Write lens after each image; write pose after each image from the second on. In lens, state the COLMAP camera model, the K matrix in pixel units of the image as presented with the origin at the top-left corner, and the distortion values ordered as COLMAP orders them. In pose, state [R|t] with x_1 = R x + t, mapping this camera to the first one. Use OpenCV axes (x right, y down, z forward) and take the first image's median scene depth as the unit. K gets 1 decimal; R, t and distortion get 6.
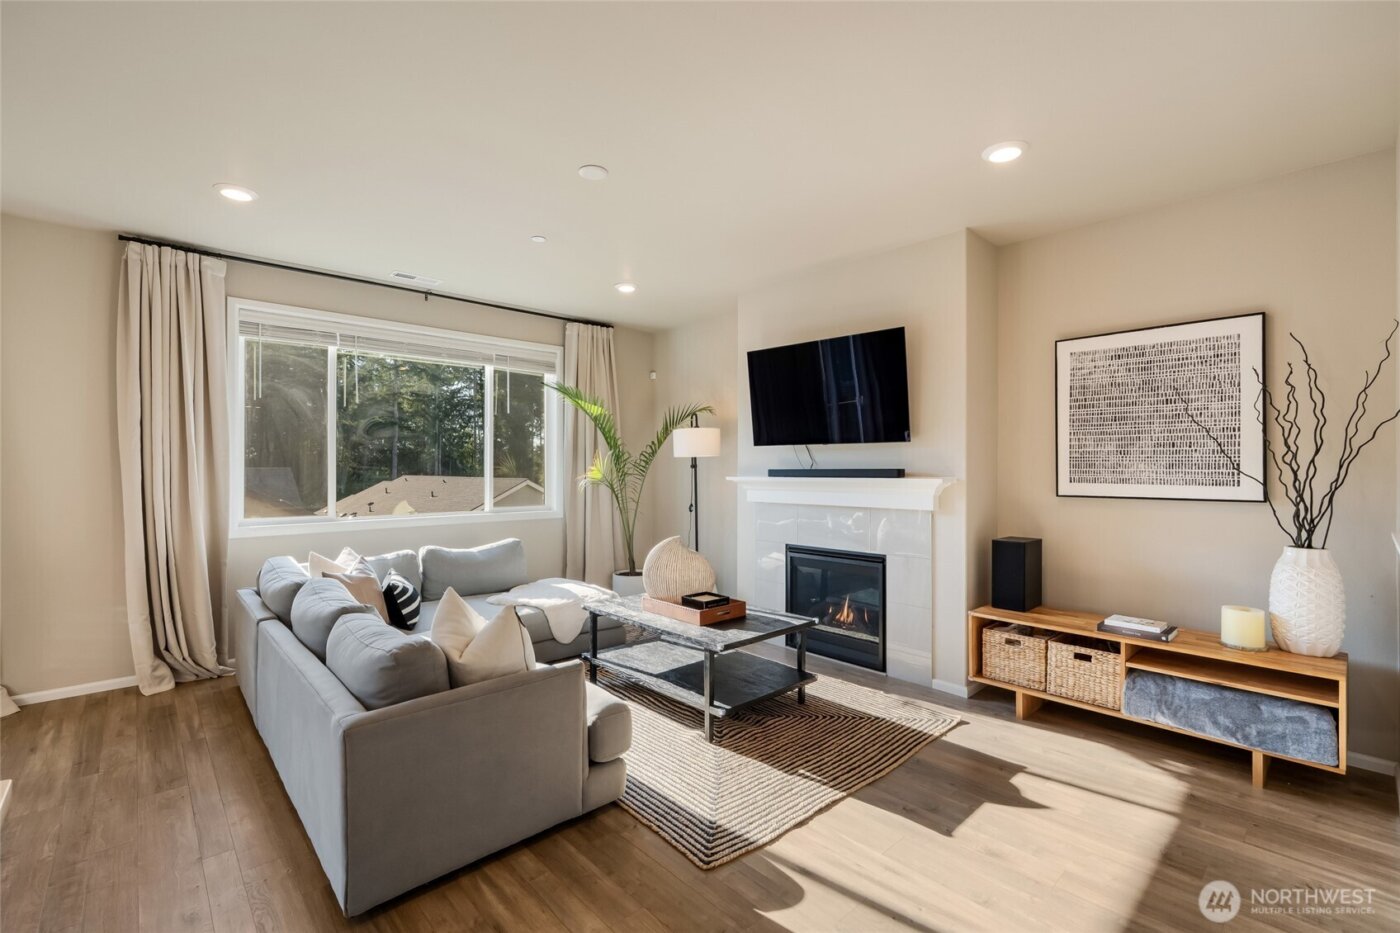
lens RADIAL K [[621.6, 0, 694.0], [0, 621.6, 463.5], [0, 0, 1]] dist [-0.002713, -0.000824]
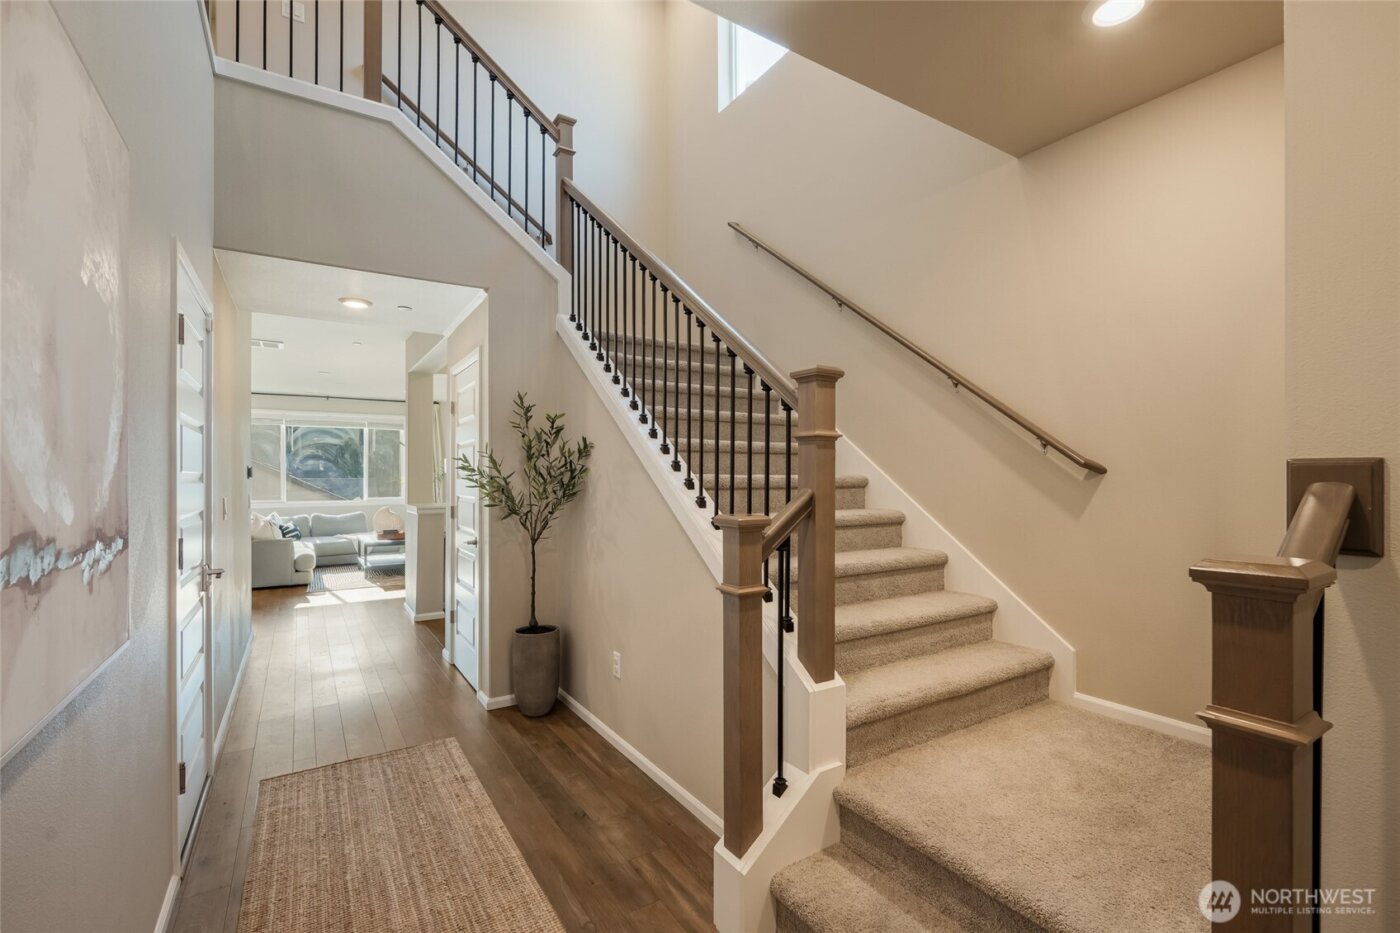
lens RADIAL K [[621.6, 0, 702.1], [0, 621.6, 476.3], [0, 0, 1]] dist [-0.002713, -0.000824]
pose [[0.986011, -0.003012, -0.166653, 1.183560], [0.004246, 0.999966, 0.007048, -0.011369], [0.166626, -0.007657, 0.985990, -0.884653]]
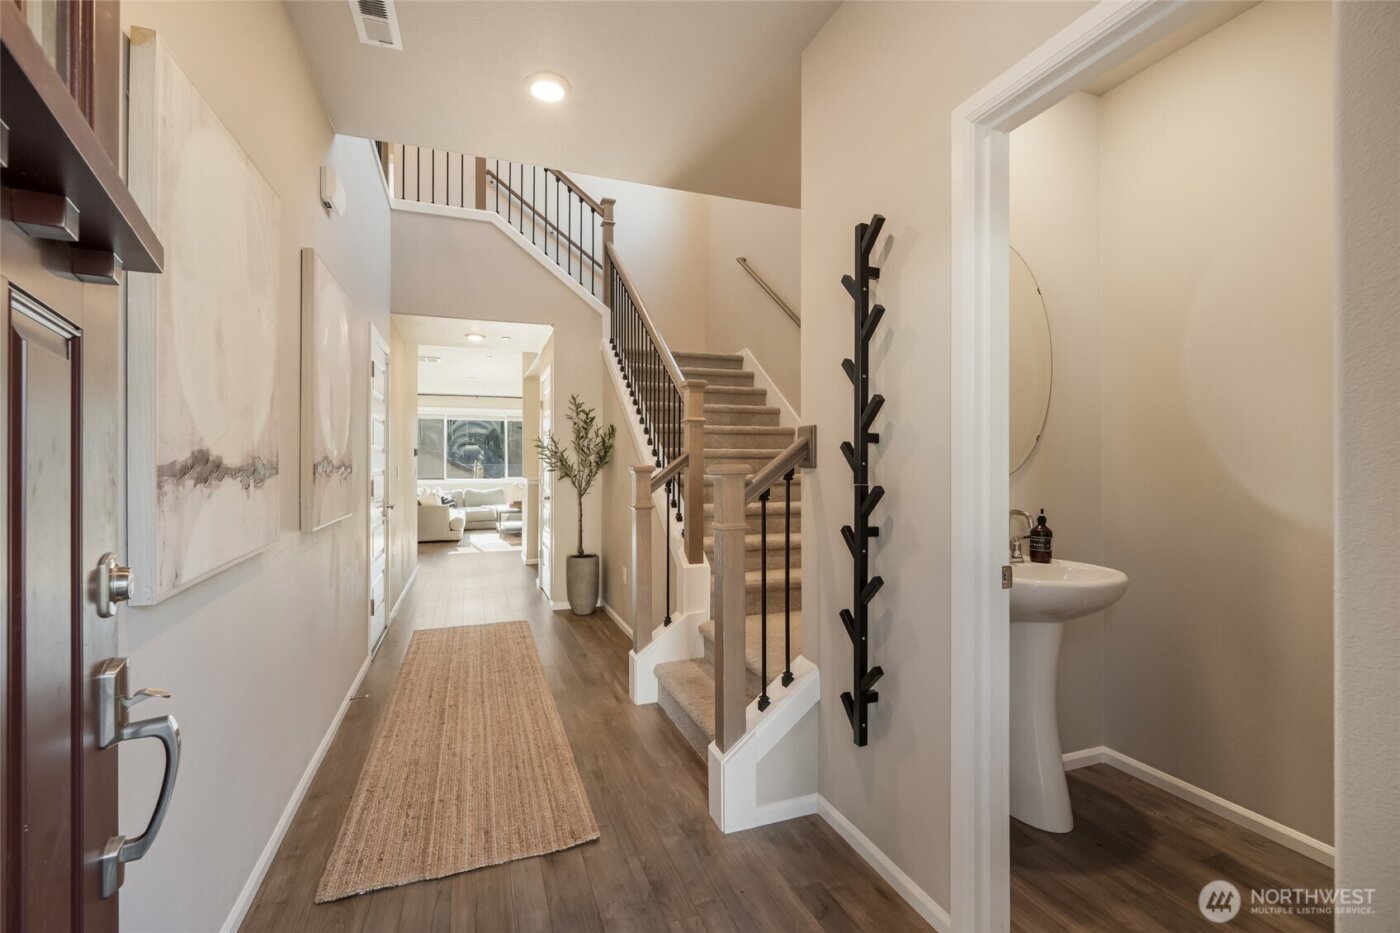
lens RADIAL K [[621.6, 0, 697.4], [0, 621.6, 461.4], [0, 0, 1]] dist [-0.002713, -0.000824]
pose [[0.925256, -0.004674, -0.379315, 1.438244], [0.005377, 0.999985, 0.000794, 0.008976], [0.379306, -0.002774, 0.925267, -1.096521]]
